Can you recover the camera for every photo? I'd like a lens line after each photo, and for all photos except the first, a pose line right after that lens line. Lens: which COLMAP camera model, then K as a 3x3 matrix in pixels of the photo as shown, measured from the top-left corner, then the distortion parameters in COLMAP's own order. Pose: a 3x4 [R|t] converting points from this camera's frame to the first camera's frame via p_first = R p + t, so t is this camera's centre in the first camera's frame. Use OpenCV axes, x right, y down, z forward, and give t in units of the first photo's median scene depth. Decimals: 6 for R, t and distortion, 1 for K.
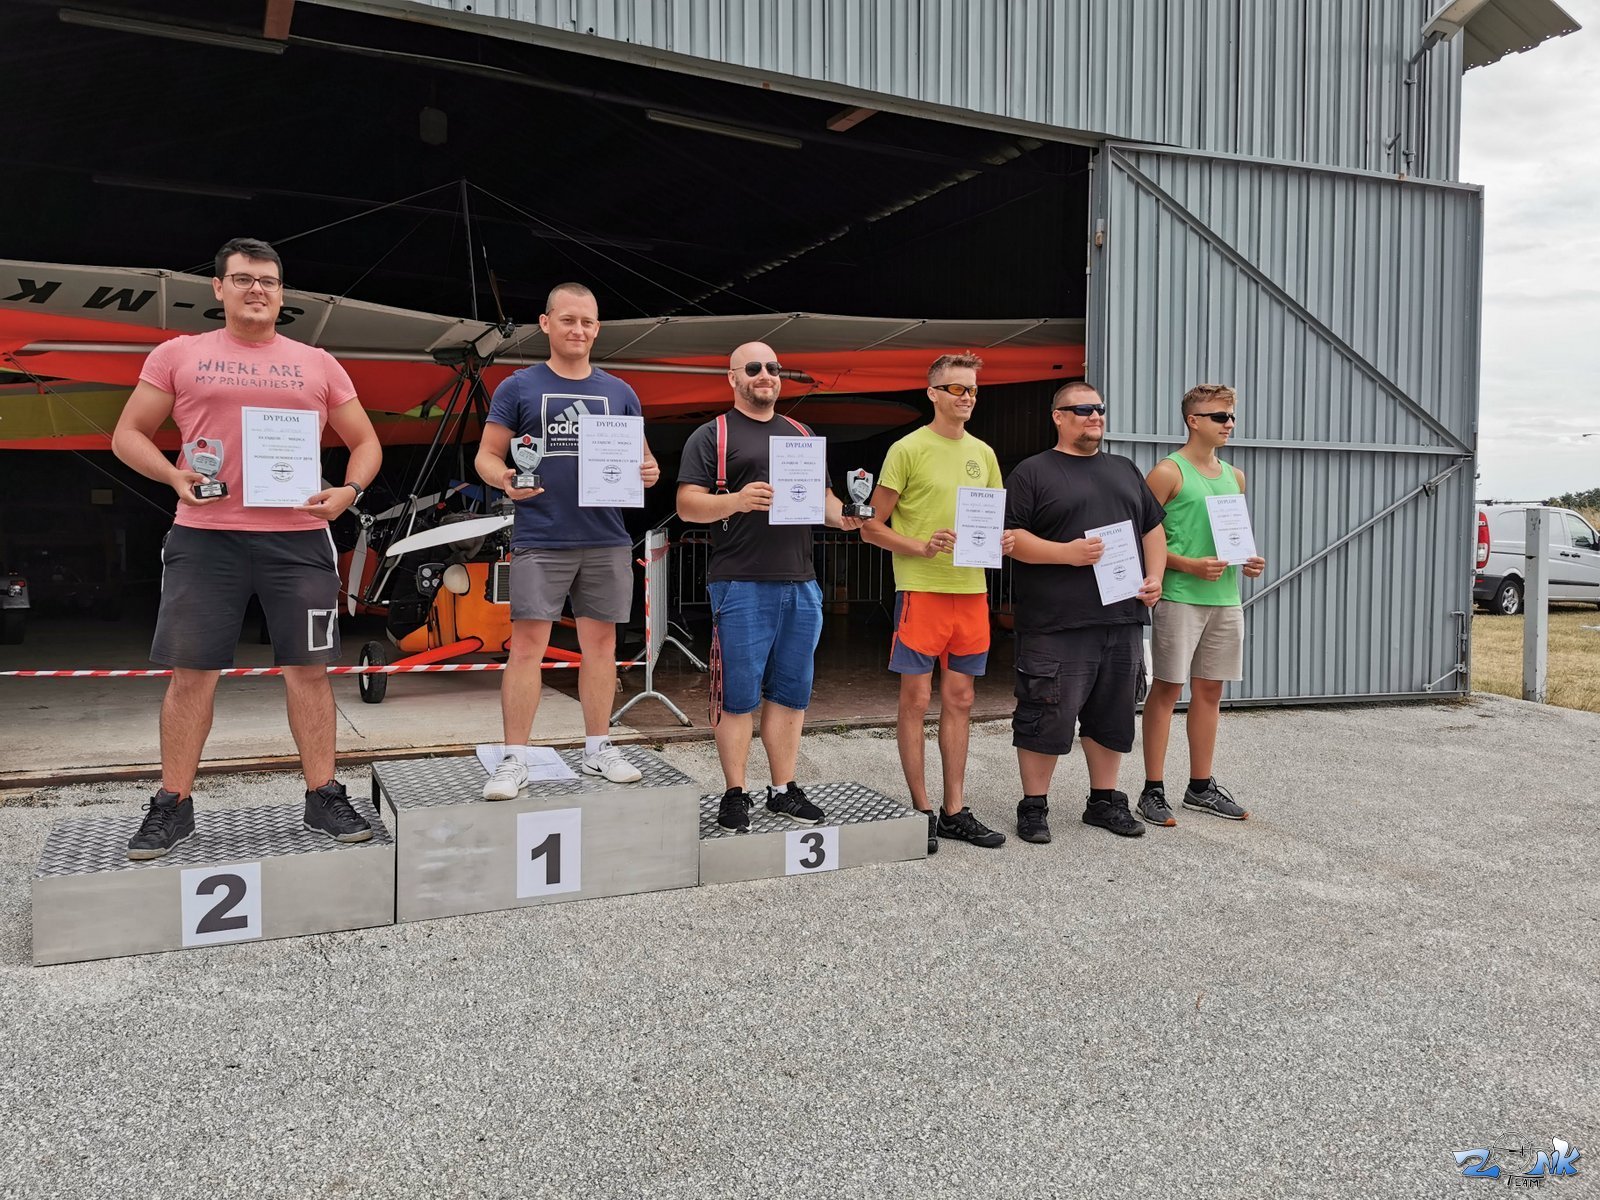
lens RADIAL K [[1229.8, 0, 789.1], [0, 1229.8, 611.1], [0, 0, 1]] dist [0.034250, -0.049692]
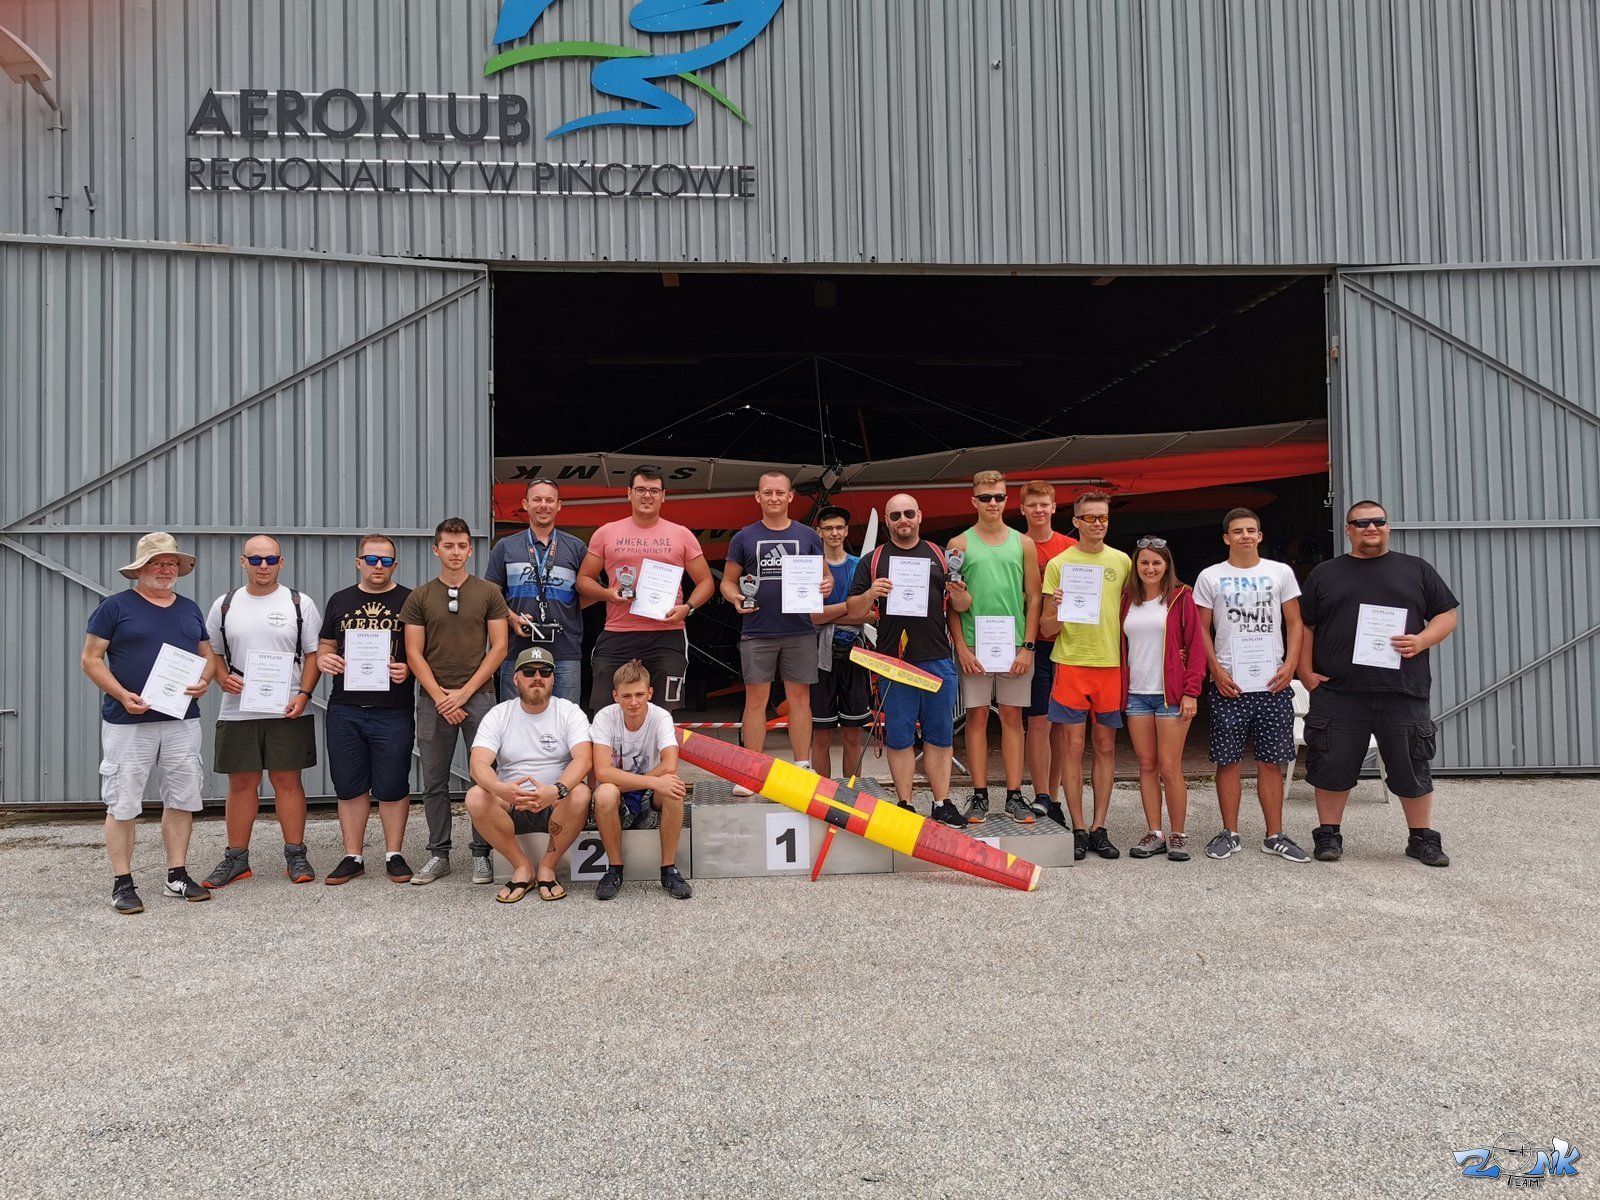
lens RADIAL K [[1229.8, 0, 813.6], [0, 1229.8, 596.7], [0, 0, 1]] dist [0.034250, -0.049692]
pose [[0.927417, -0.024015, -0.373256, 0.282555], [-0.003006, 0.997426, -0.071640, 0.006172], [0.374016, 0.067562, 0.924958, -0.273780]]
